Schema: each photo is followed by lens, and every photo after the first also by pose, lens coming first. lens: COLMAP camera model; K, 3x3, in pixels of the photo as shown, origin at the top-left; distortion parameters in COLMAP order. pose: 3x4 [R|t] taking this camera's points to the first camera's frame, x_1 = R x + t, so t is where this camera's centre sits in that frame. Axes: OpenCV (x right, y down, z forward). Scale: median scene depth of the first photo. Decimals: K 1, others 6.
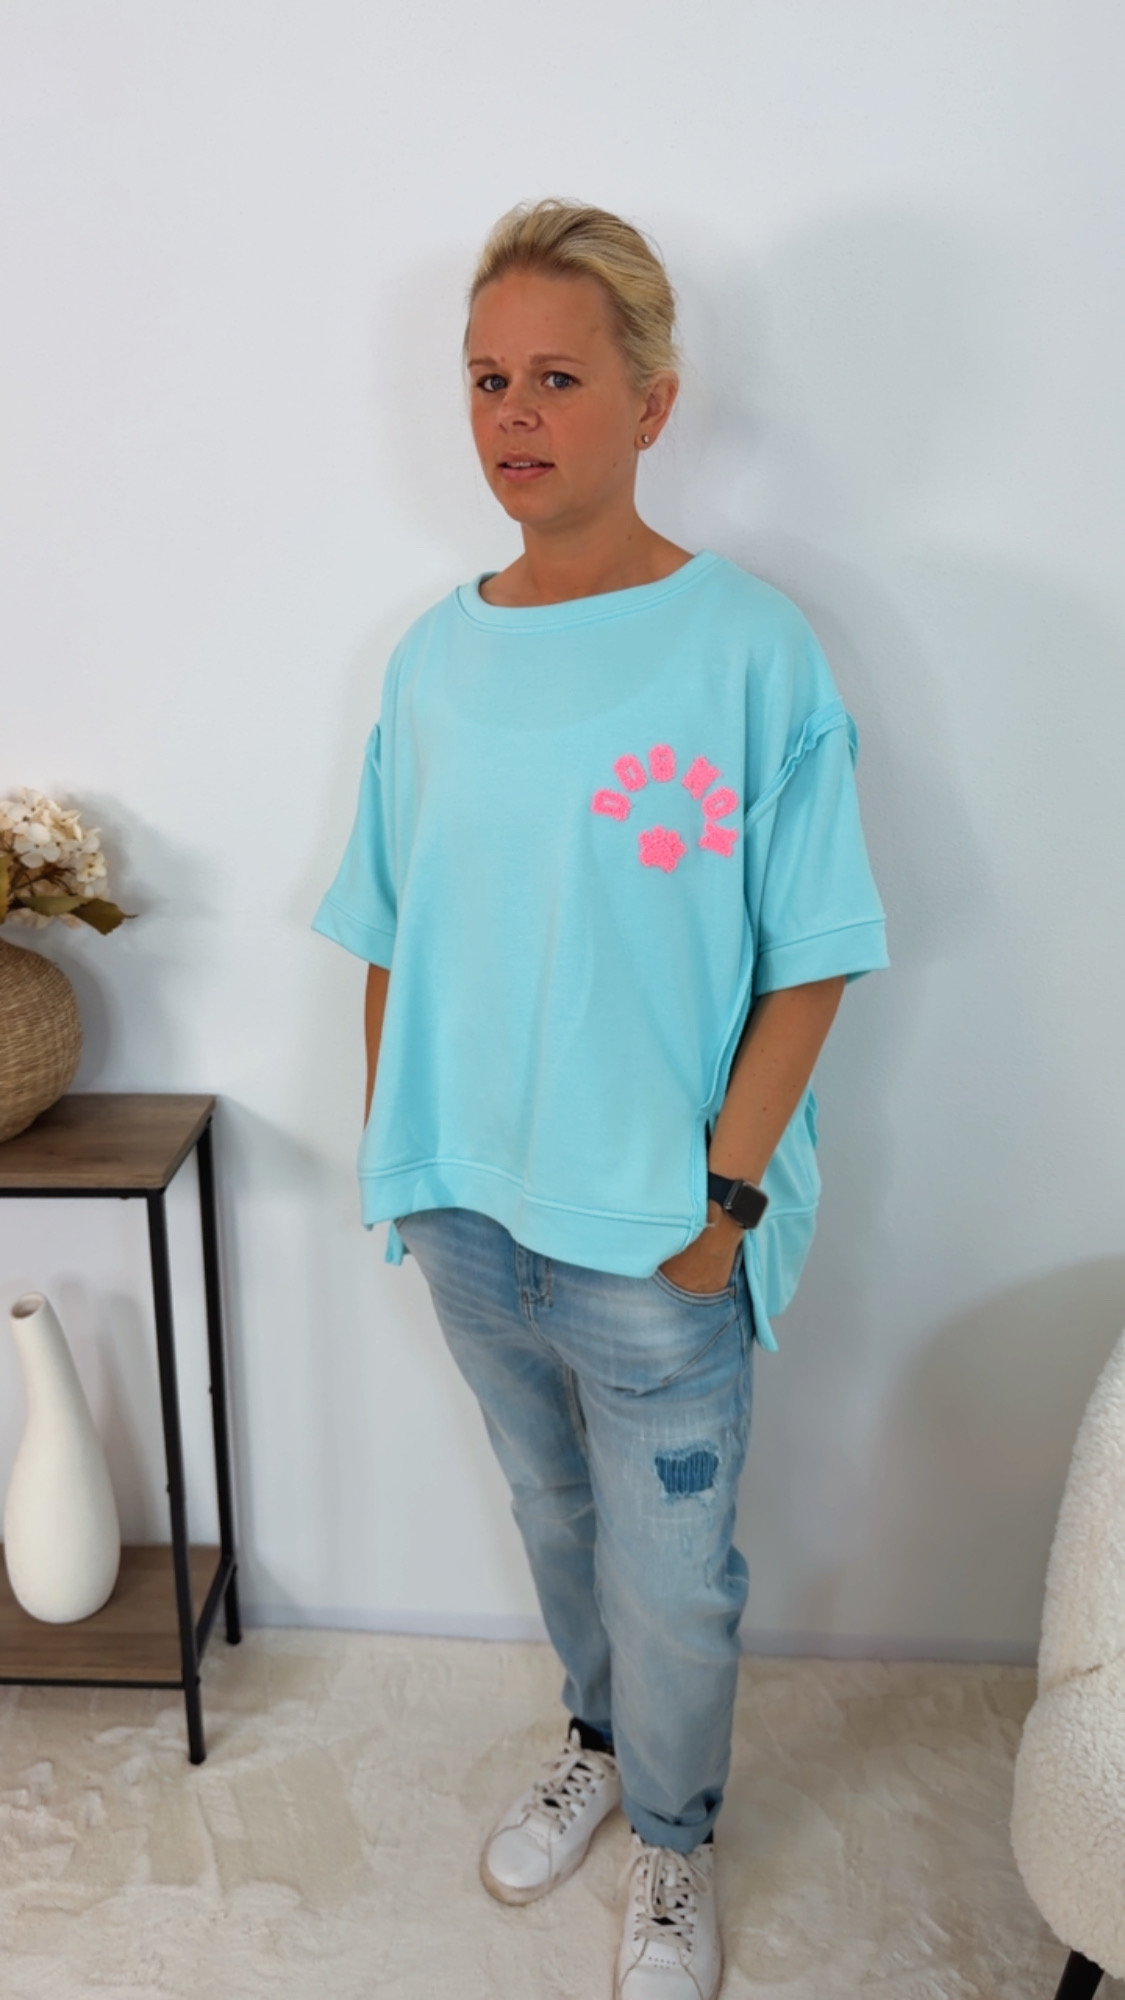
lens RADIAL K [[1477.5, 0, 572.6], [0, 1477.5, 1003.1], [0, 0, 1]] dist [-0.026310, -0.004956]
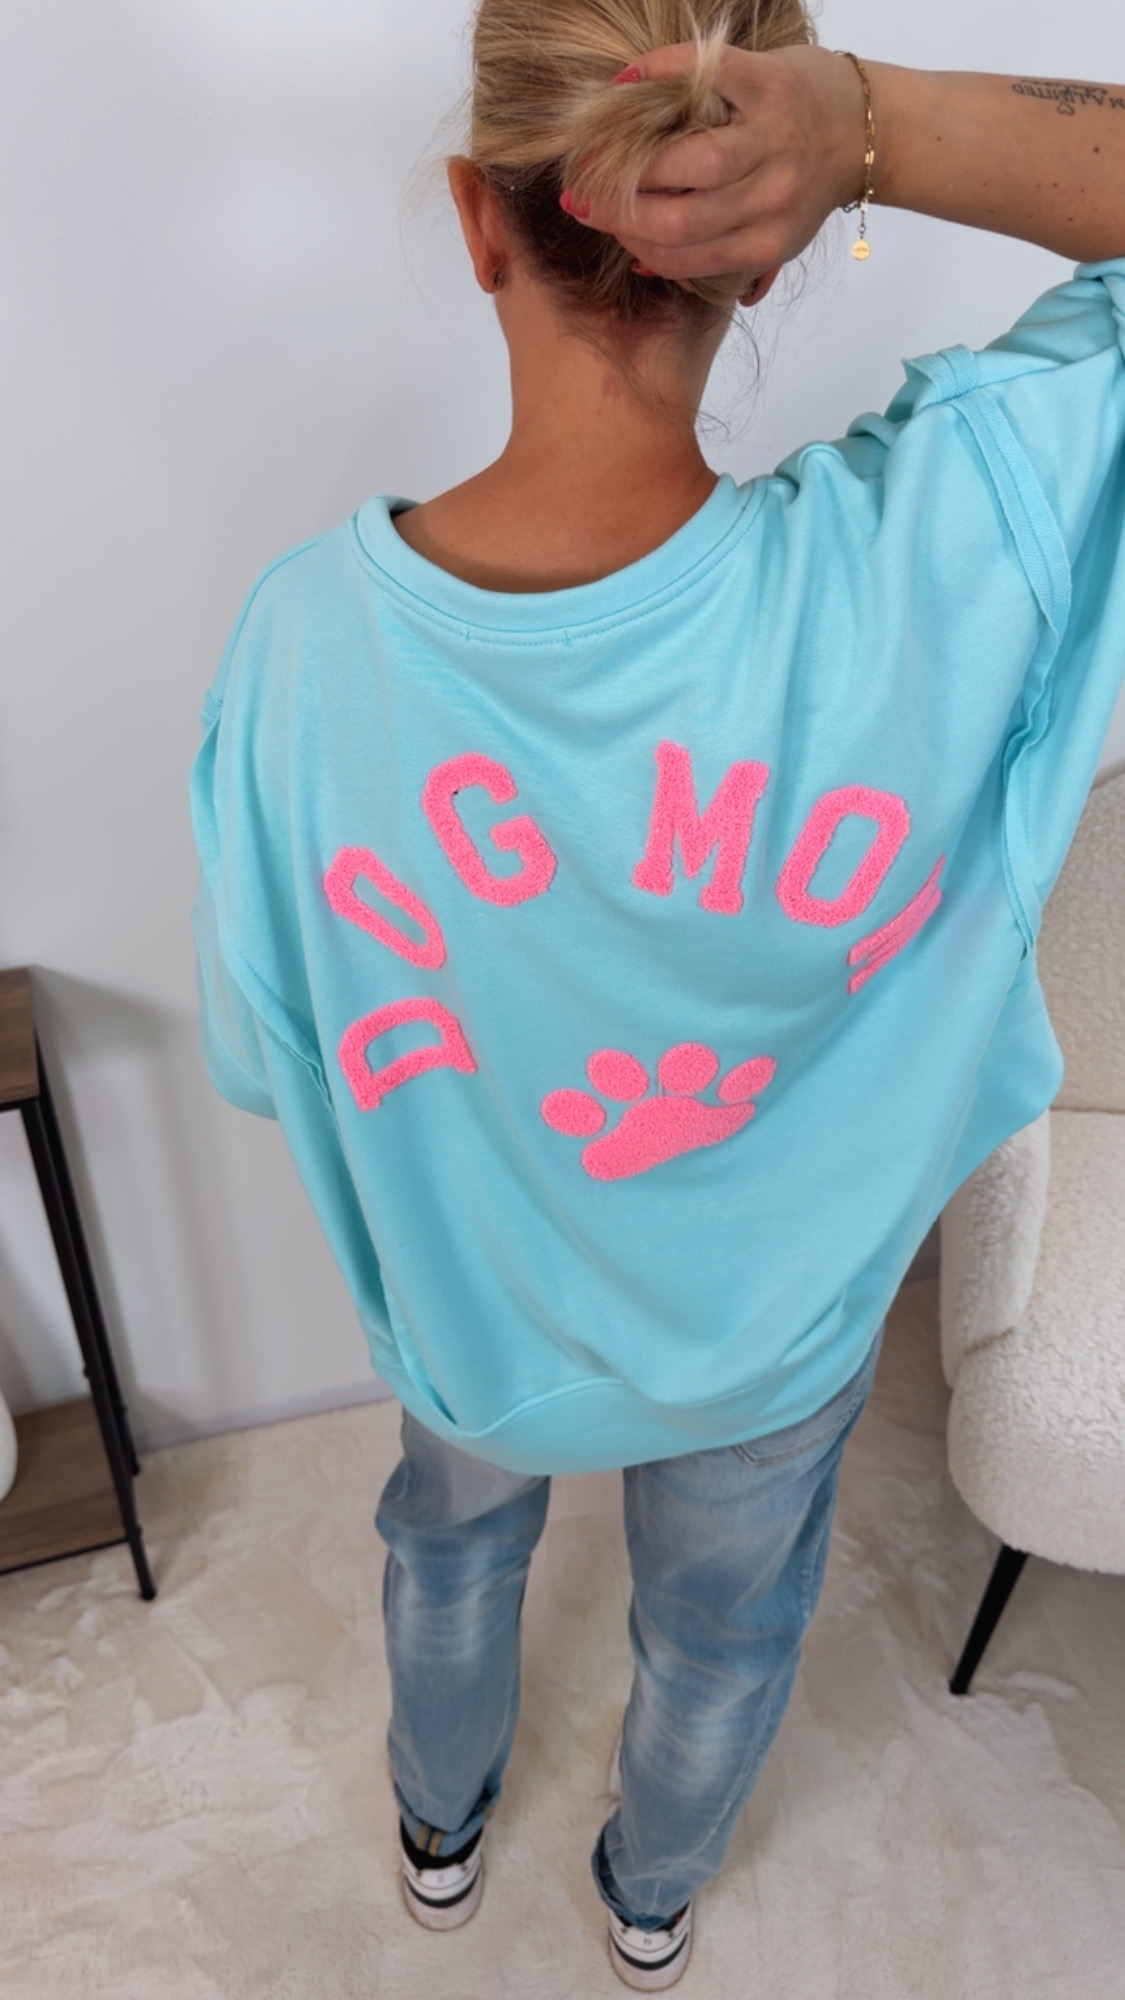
lens RADIAL K [[1477.5, 0, 572.6], [0, 1477.5, 1003.1], [0, 0, 1]] dist [-0.026310, -0.004956]
pose [[0.940823, -0.198819, 0.274450, -0.181633], [0.123082, 0.954992, 0.269892, -0.118889], [-0.315757, -0.220141, 0.922949, 0.055928]]
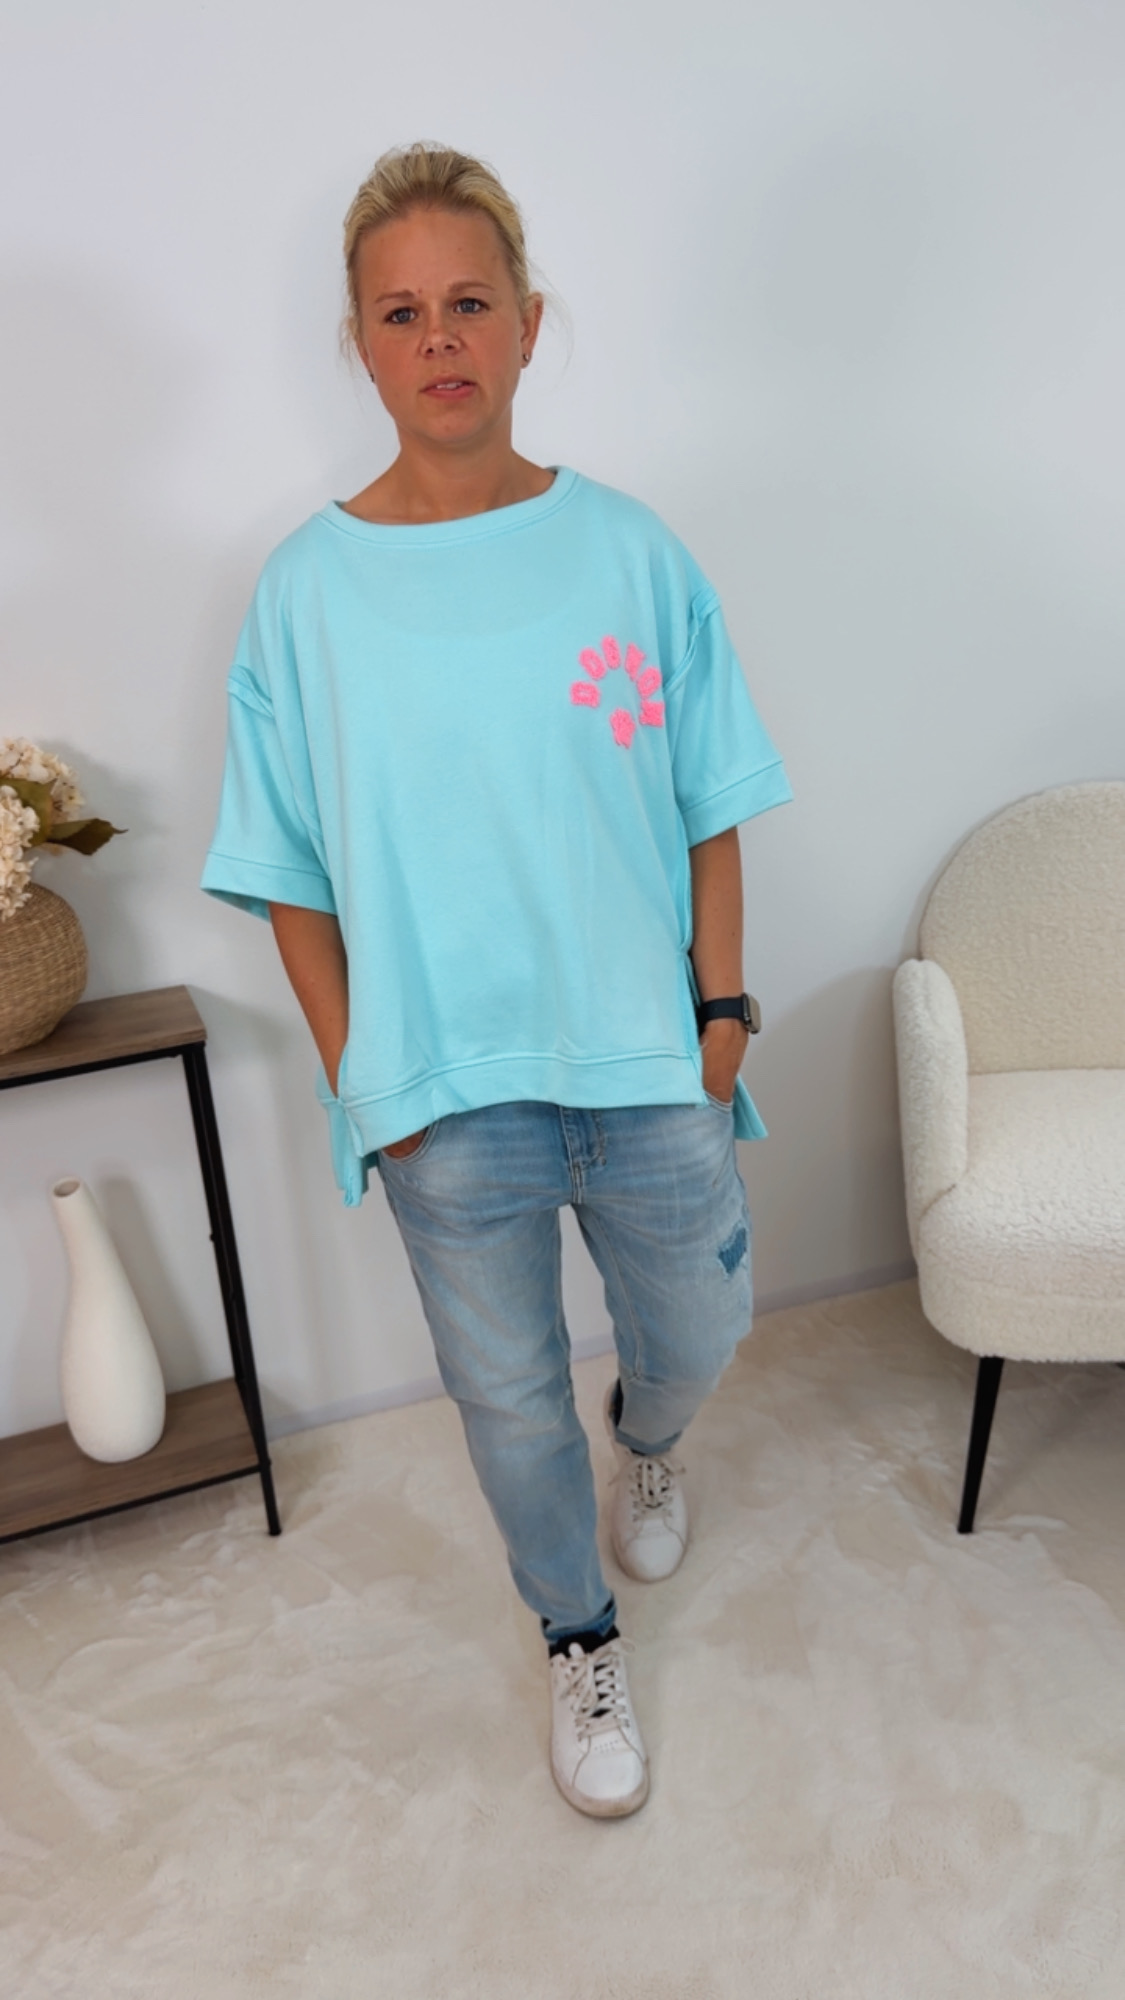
lens RADIAL K [[1477.5, 0, 572.6], [0, 1477.5, 1003.1], [0, 0, 1]] dist [-0.026310, -0.004956]
pose [[0.925526, -0.197961, 0.322821, -0.341963], [0.199289, 0.979503, 0.029293, 0.107839], [-0.322003, 0.037223, 0.946007, -0.239355]]
